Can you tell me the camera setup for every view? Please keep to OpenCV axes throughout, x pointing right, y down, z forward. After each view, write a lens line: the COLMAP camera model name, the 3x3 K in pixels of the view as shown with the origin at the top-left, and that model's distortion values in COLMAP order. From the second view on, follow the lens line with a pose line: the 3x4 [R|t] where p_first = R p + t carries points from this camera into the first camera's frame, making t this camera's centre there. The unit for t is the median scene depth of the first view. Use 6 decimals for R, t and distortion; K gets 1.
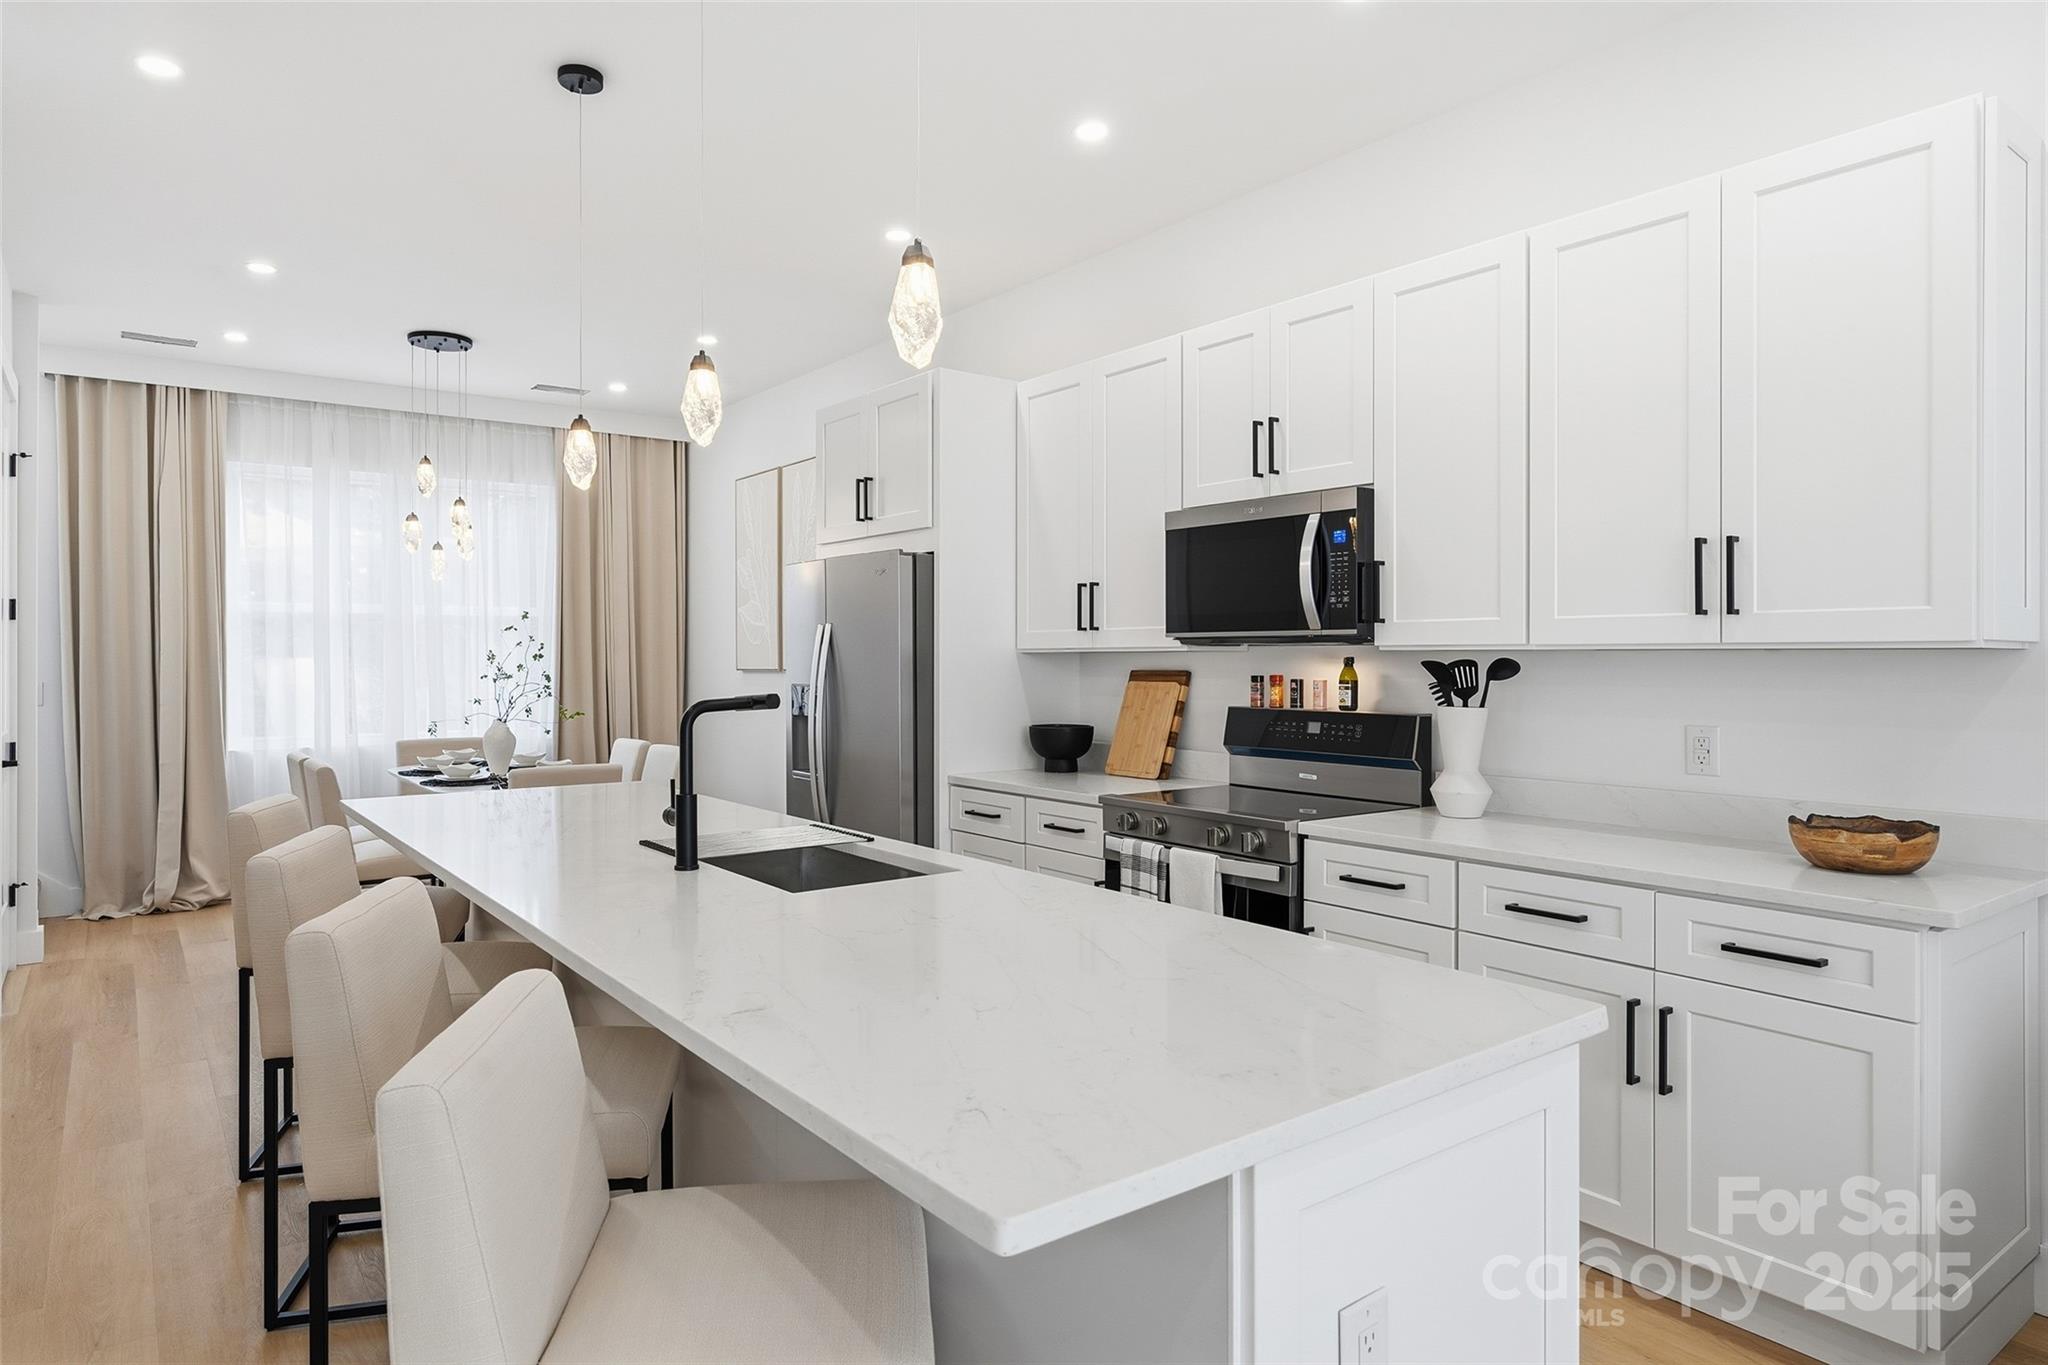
lens RADIAL K [[1206.9, 0, 1031.5], [0, 1206.9, 675.1], [0, 0, 1]] dist [-0.002514, 0.000244]
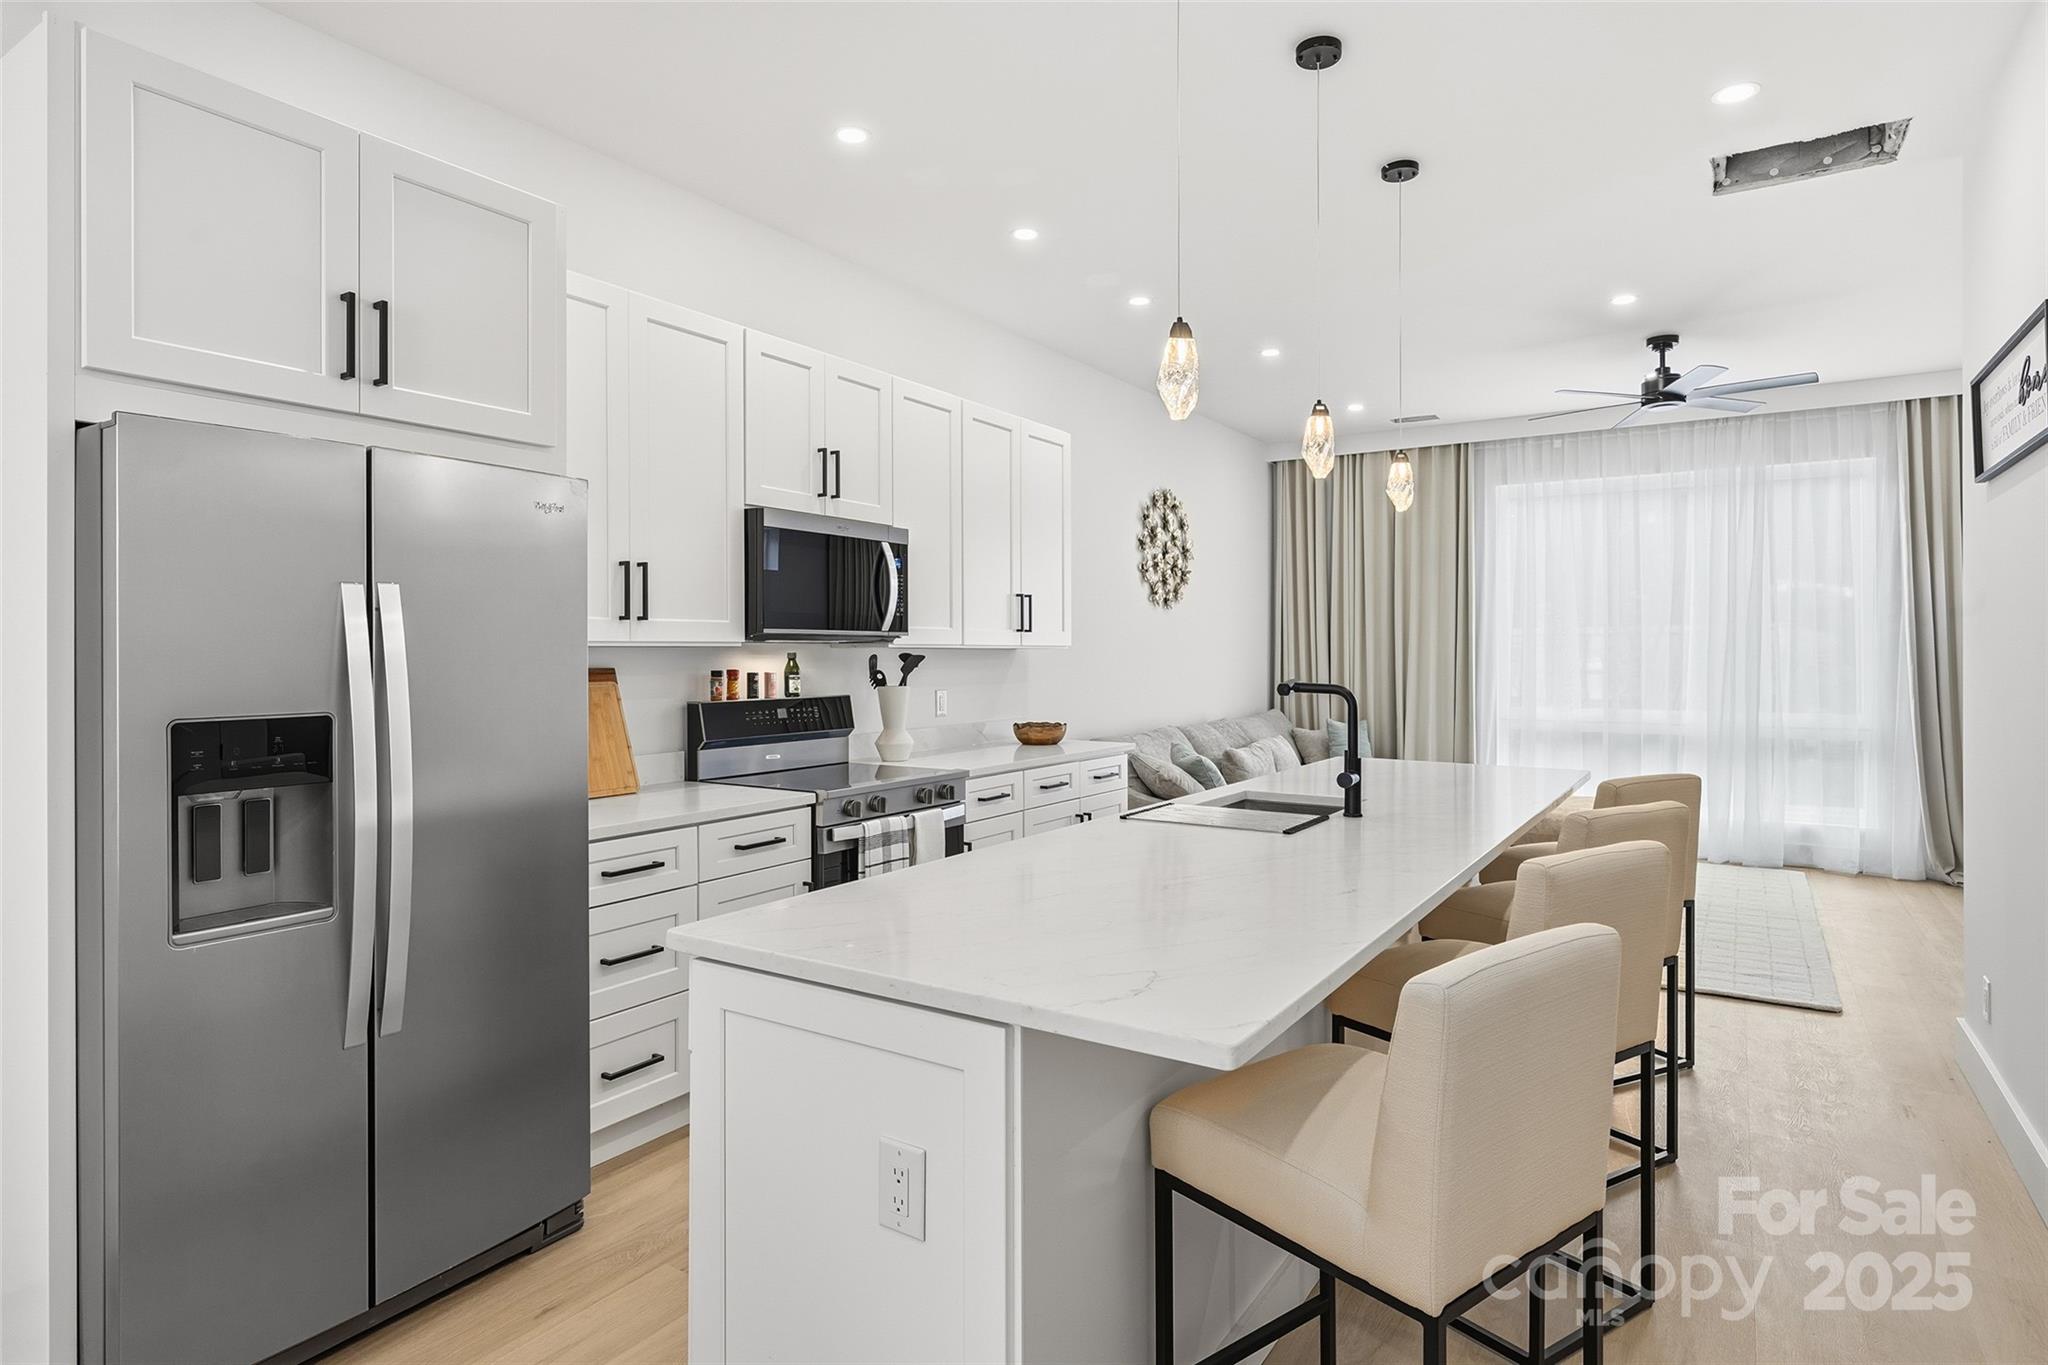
lens RADIAL K [[1114.0, 0, 1028.1], [0, 1114.0, 681.1], [0, 0, 1]] dist [0.006515, 0.000868]
pose [[-0.339094, -0.027096, 0.940362, -0.863723], [0.011477, 0.999392, 0.032935, -0.020556], [-0.940683, 0.021961, -0.338576, 1.149493]]
